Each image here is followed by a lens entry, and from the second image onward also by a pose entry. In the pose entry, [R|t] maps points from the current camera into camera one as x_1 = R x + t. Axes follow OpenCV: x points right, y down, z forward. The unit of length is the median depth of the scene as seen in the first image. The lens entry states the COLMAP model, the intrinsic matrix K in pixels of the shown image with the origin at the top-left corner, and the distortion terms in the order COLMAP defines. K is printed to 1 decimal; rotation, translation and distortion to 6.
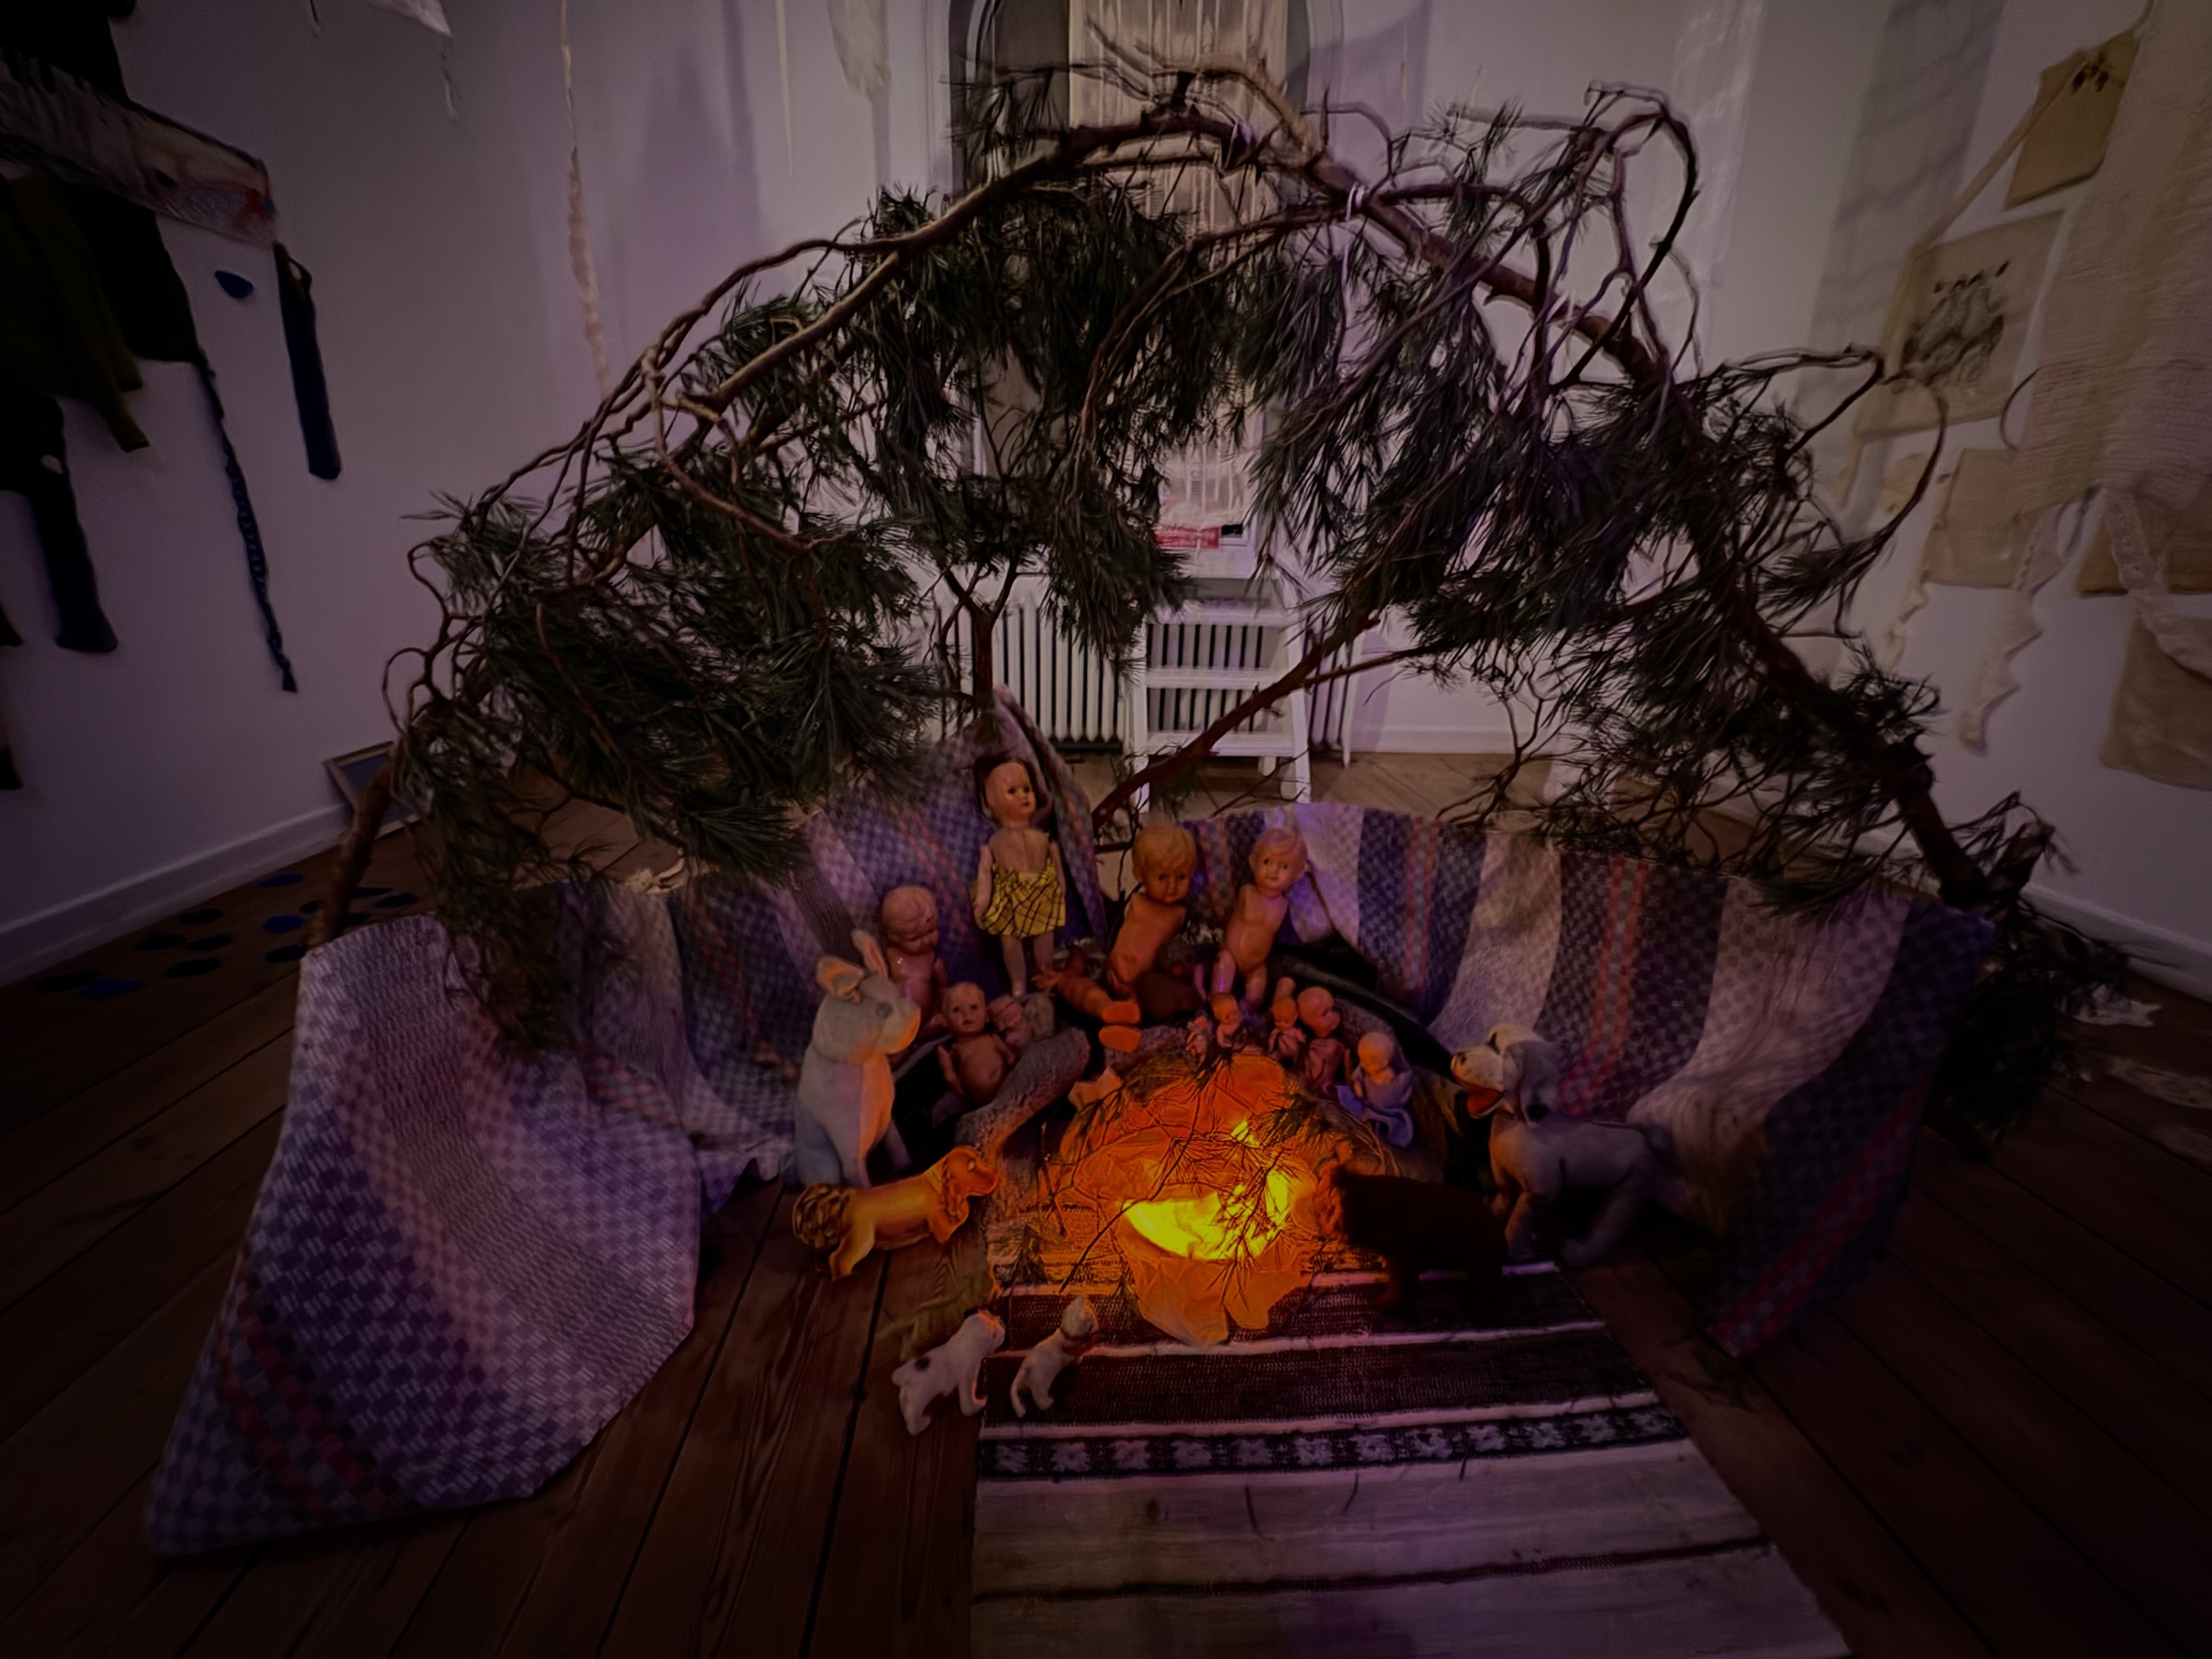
lens RADIAL K [[880.9, 0, 1102.0], [0, 880.9, 825.1], [0, 0, 1]] dist [-0.000901, 0.000326]
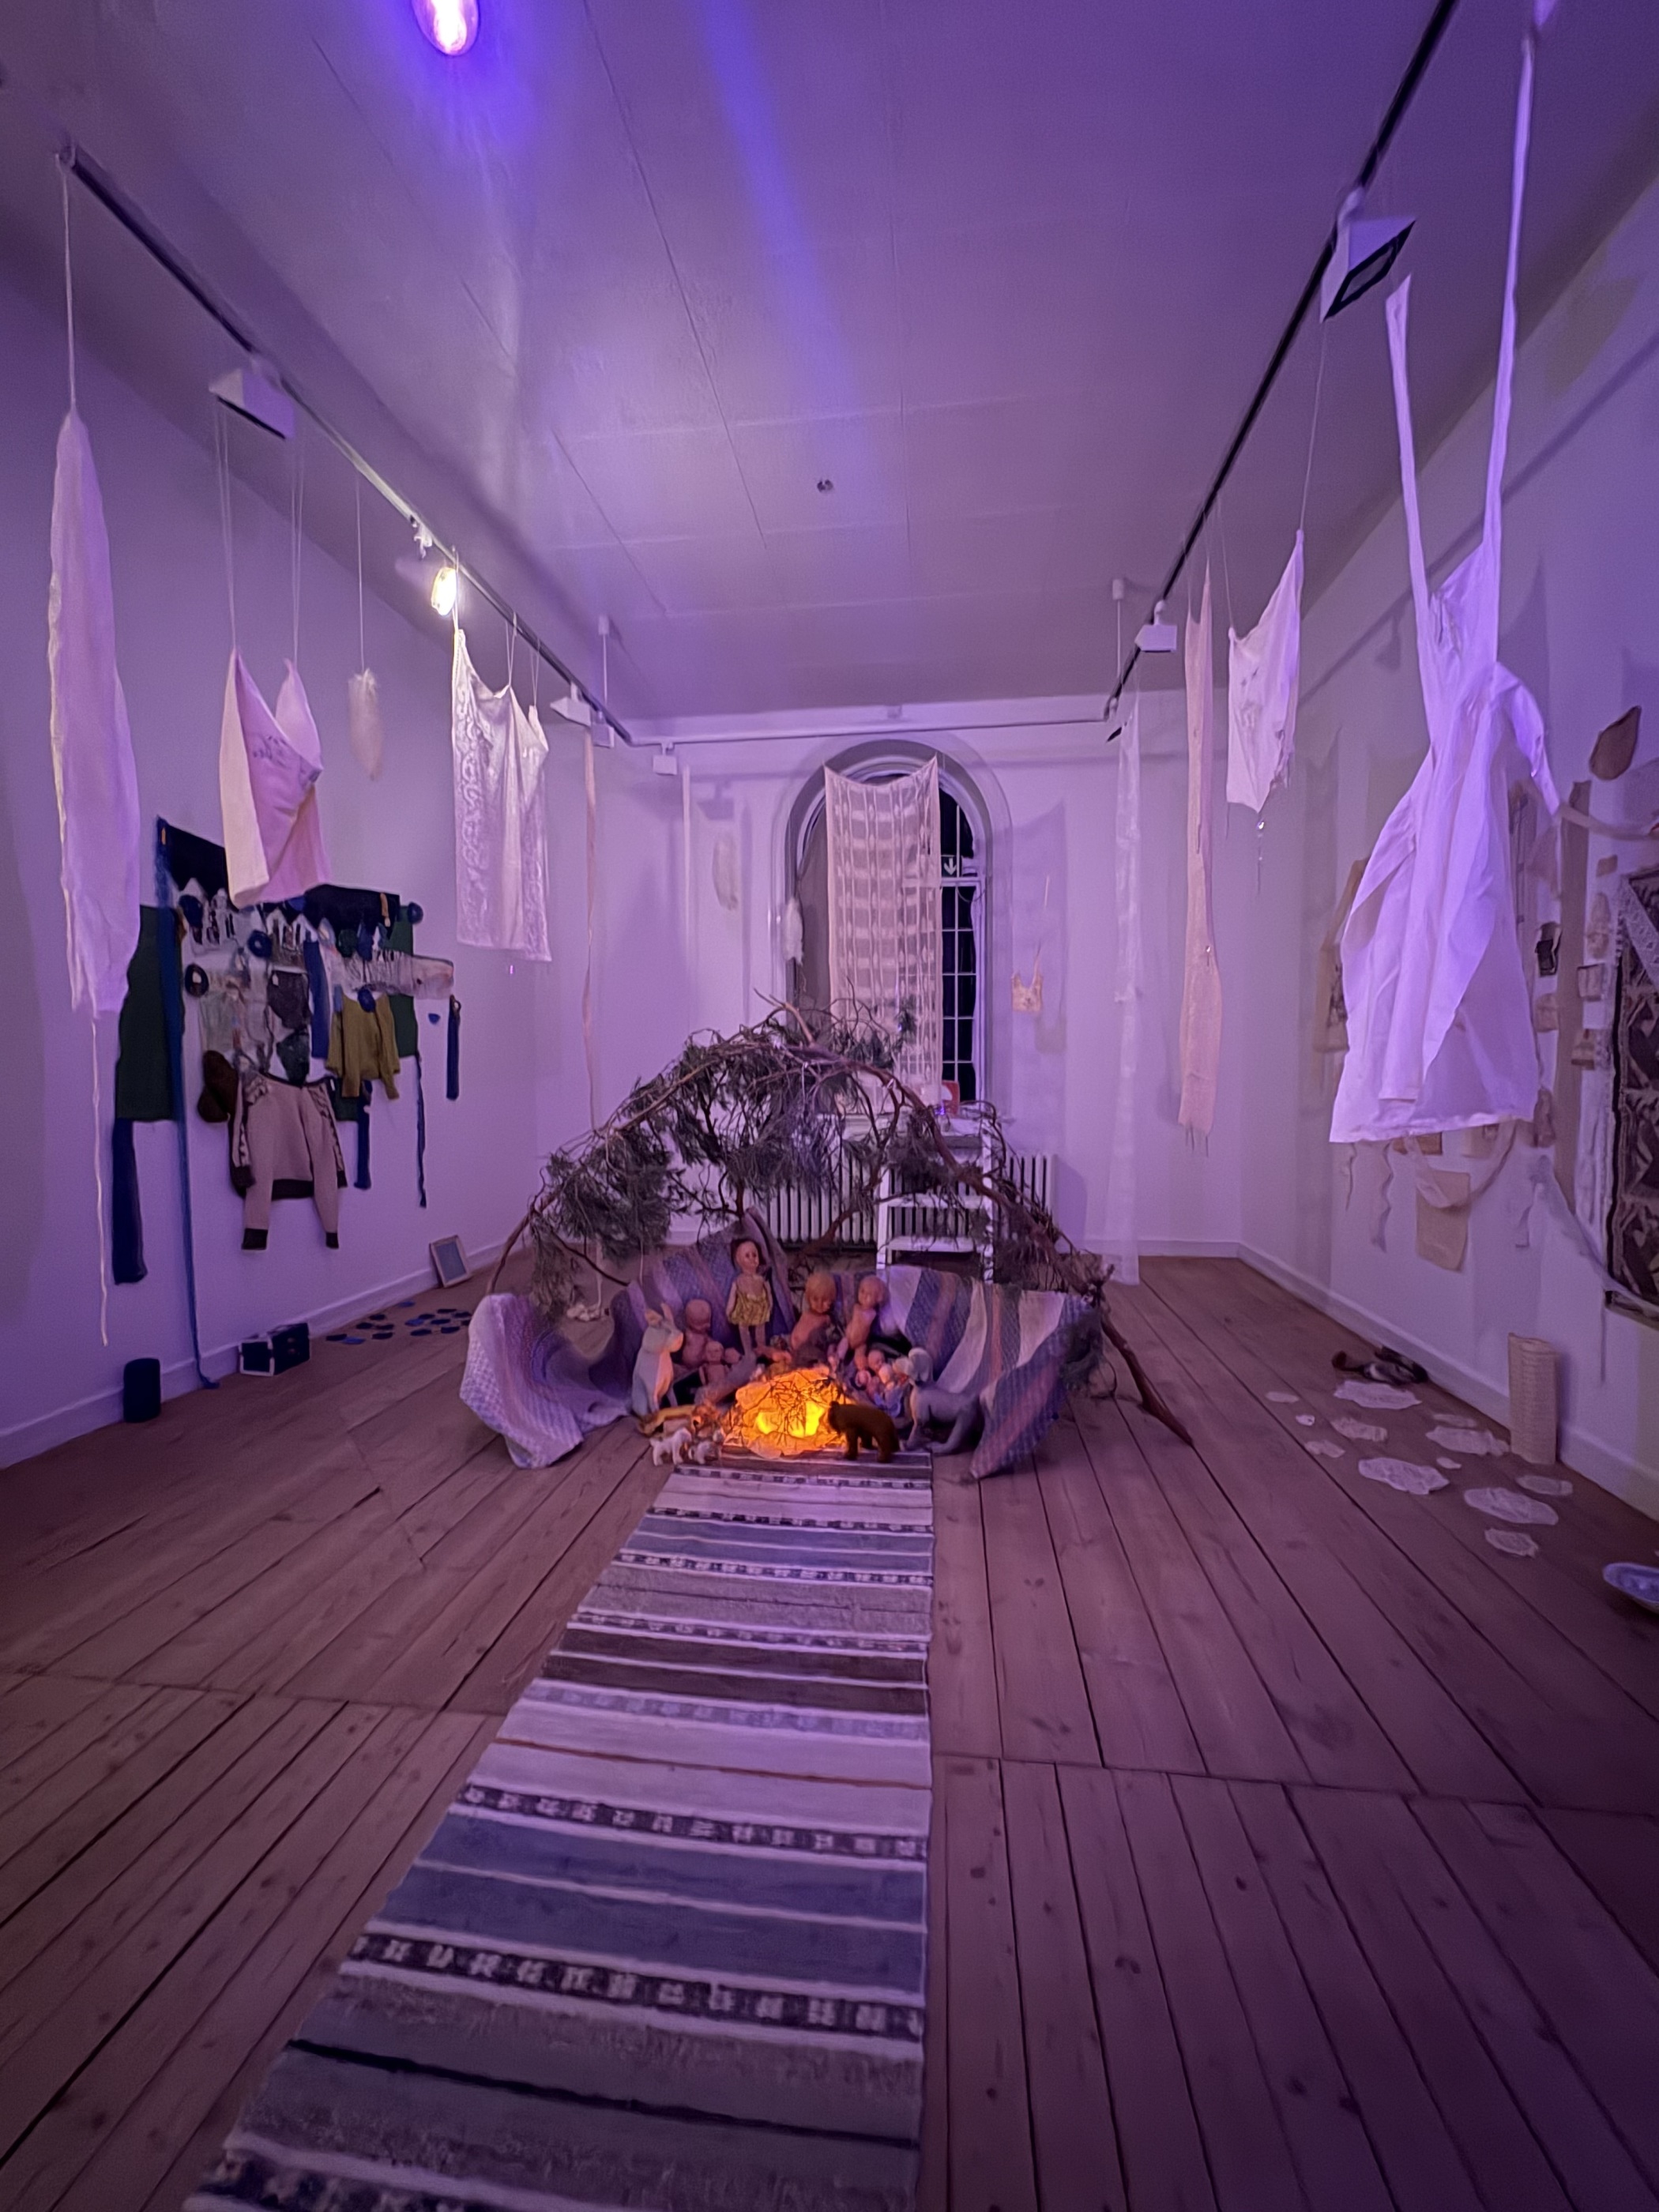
lens RADIAL K [[880.9, 0, 833.0], [0, 880.9, 1108.0], [0, 0, 1]] dist [-0.000901, 0.000326]
pose [[0.980551, -0.015959, -0.195612, 0.516802], [-0.035863, 0.965338, -0.258527, 0.157853], [0.192958, 0.260514, 0.945991, -1.058820]]
